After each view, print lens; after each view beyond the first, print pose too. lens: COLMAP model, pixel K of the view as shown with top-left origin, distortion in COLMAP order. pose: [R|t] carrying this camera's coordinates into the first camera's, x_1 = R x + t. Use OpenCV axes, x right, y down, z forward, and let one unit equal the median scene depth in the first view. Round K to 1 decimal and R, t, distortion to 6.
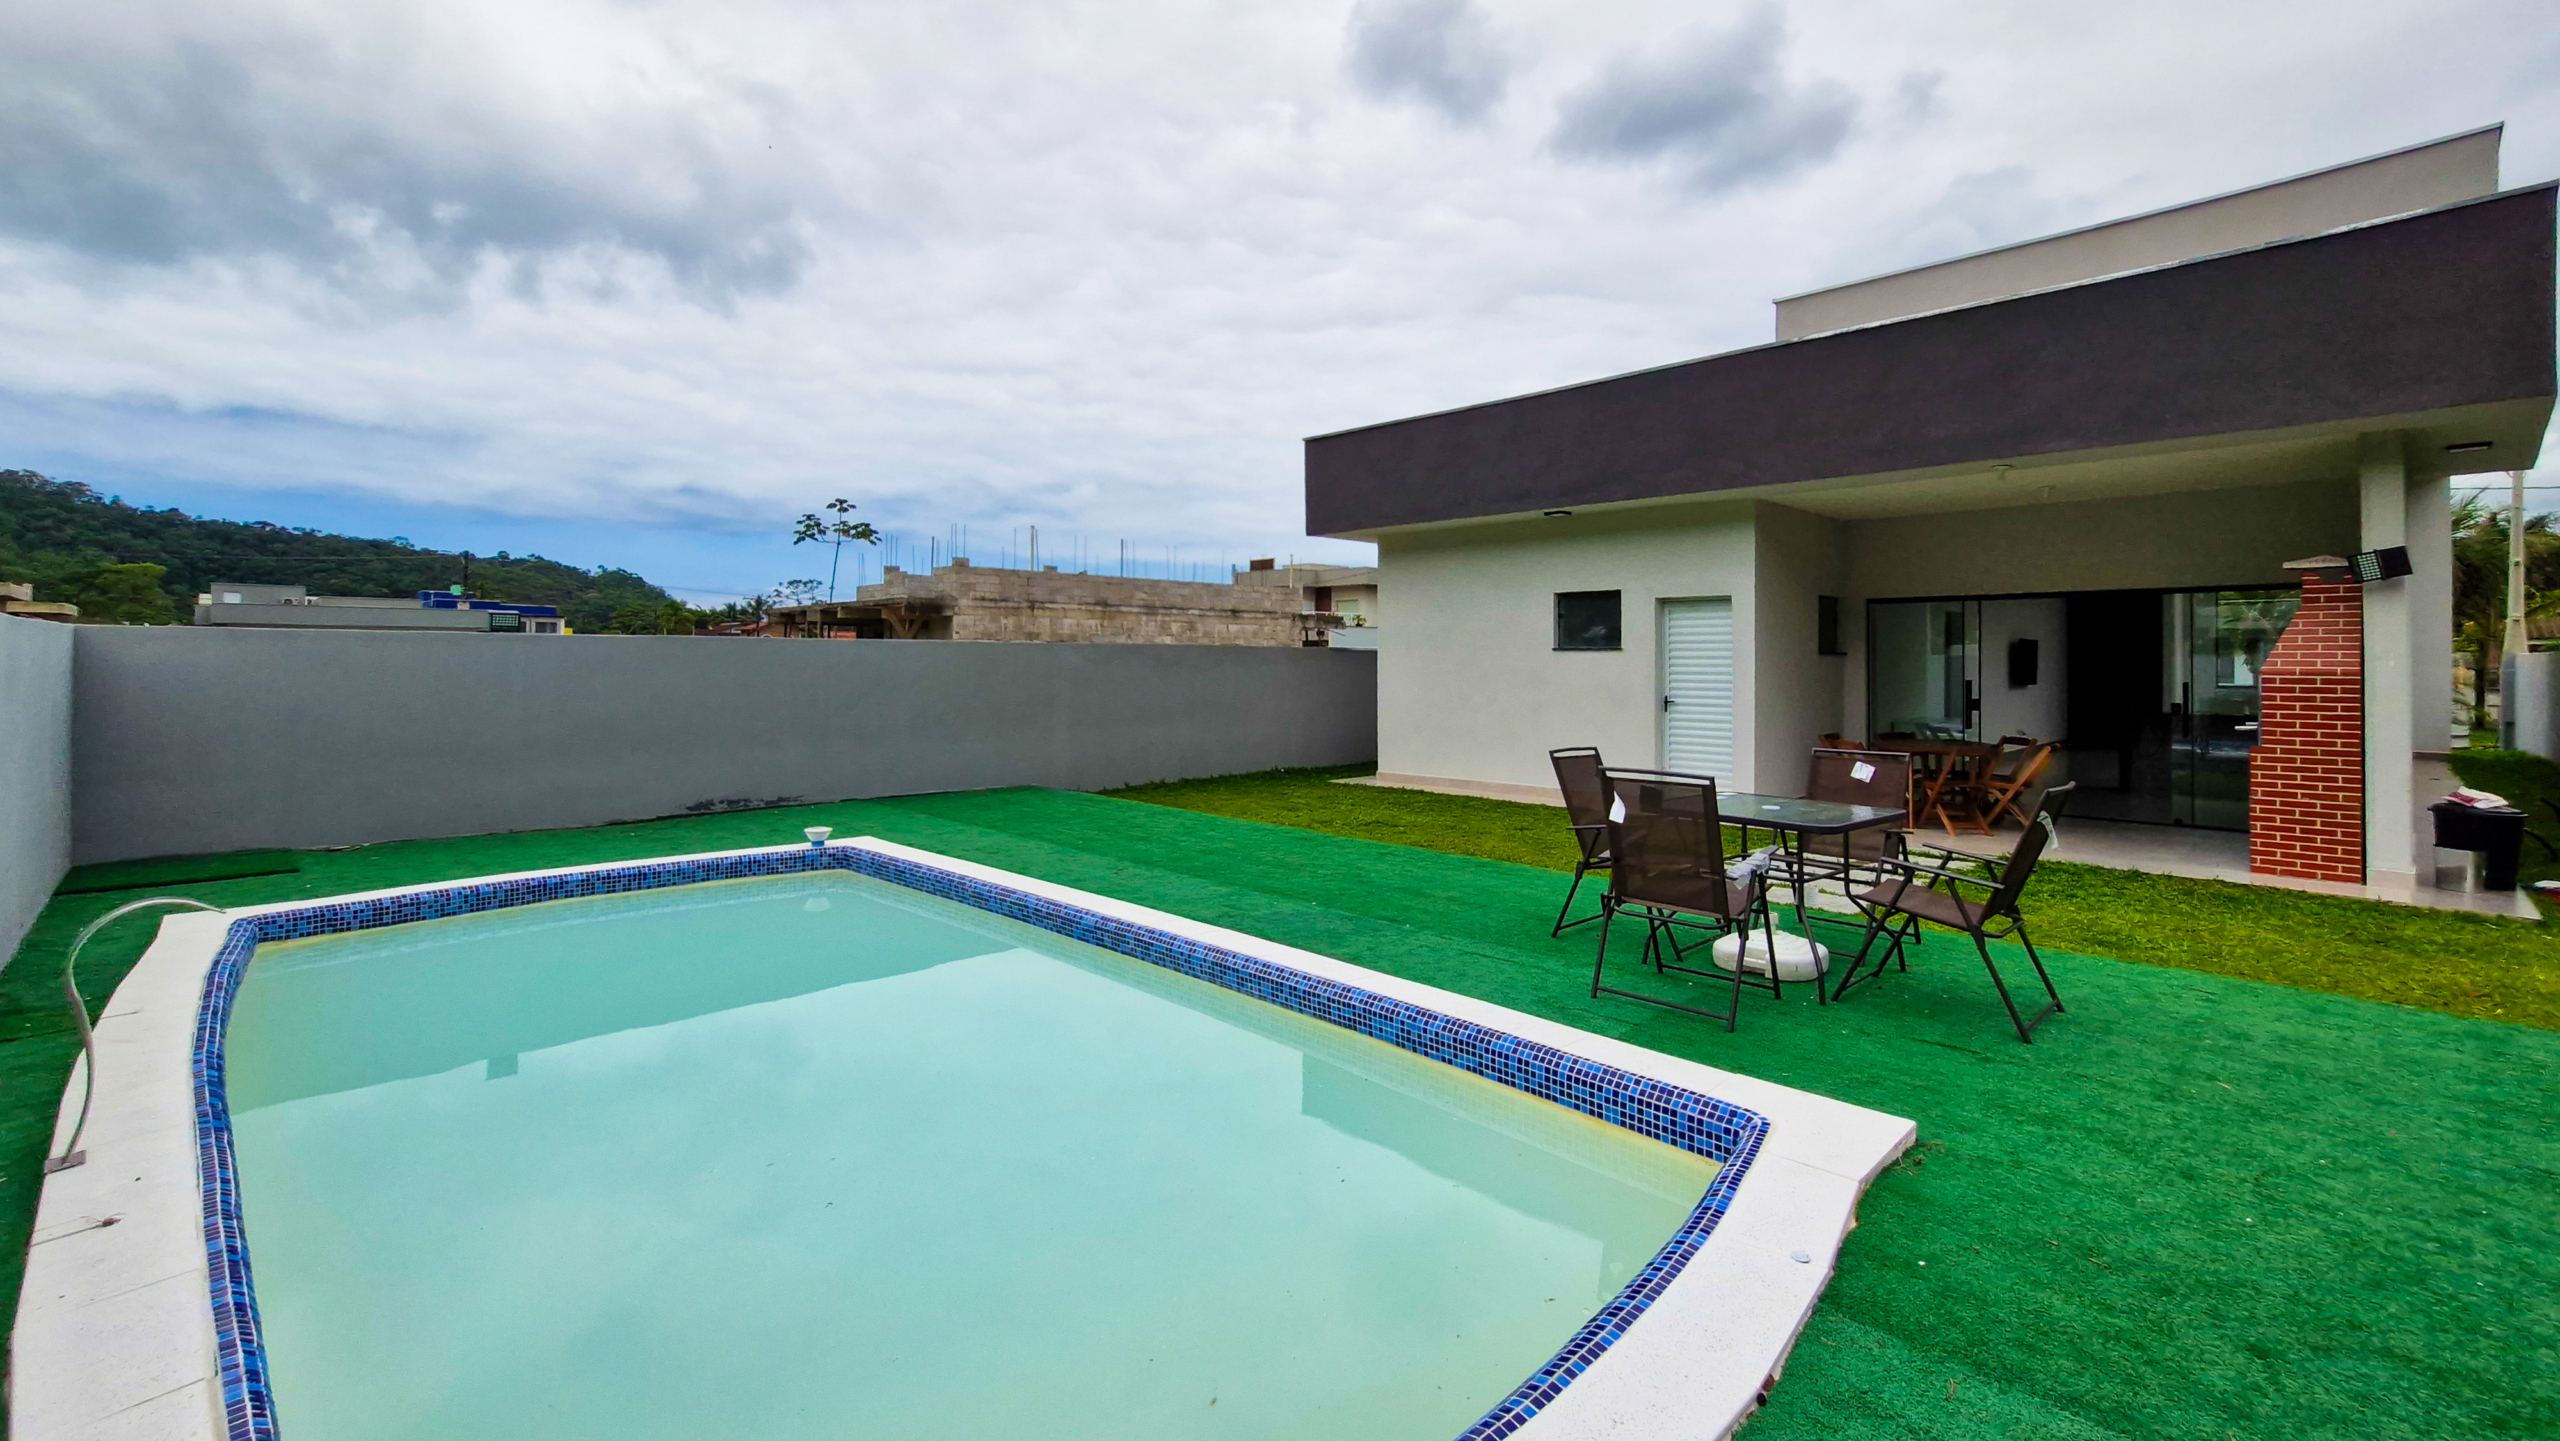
lens RADIAL K [[1061.0, 0, 1274.1], [0, 1061.0, 647.1], [0, 0, 1]] dist [0.001884, 0.000314]
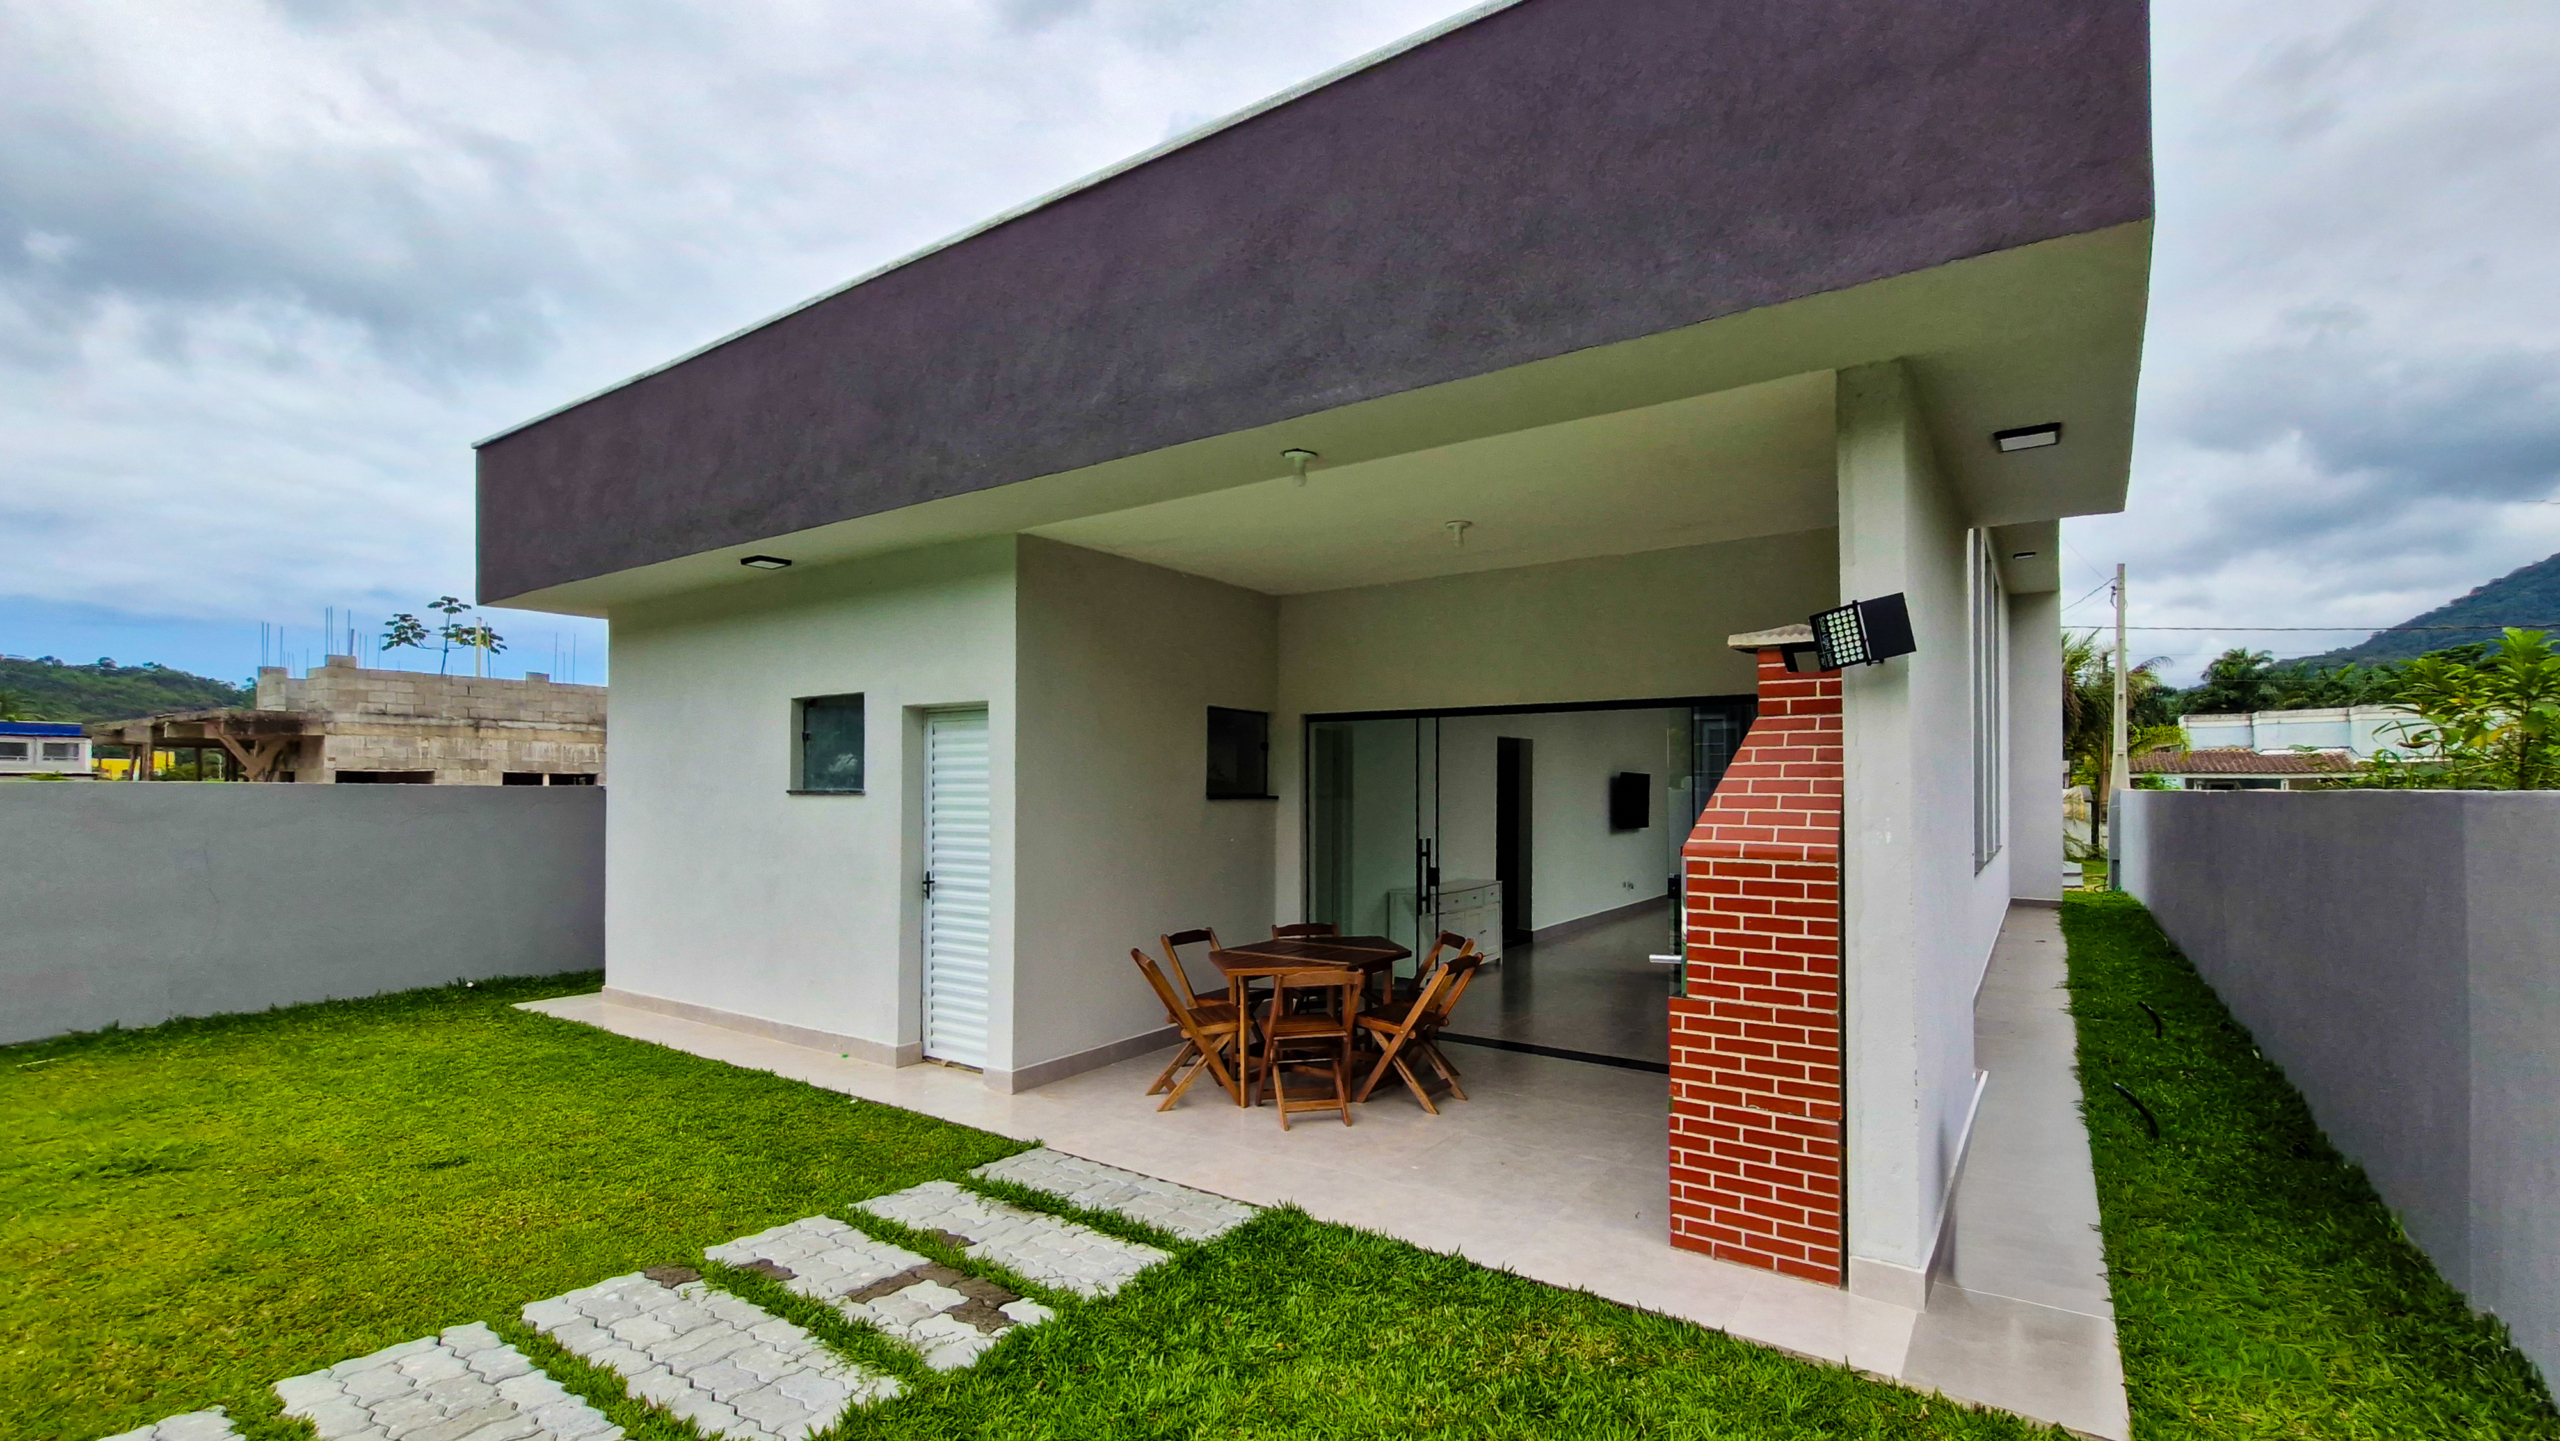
lens RADIAL K [[1077.1, 0, 1284.7], [0, 1077.1, 758.6], [0, 0, 1]] dist [-0.000690, -0.000134]
pose [[0.980062, 0.005597, 0.198613, 0.206811], [-0.002266, 0.999853, -0.016995, -0.003582], [-0.198679, 0.016206, 0.979931, 0.172788]]
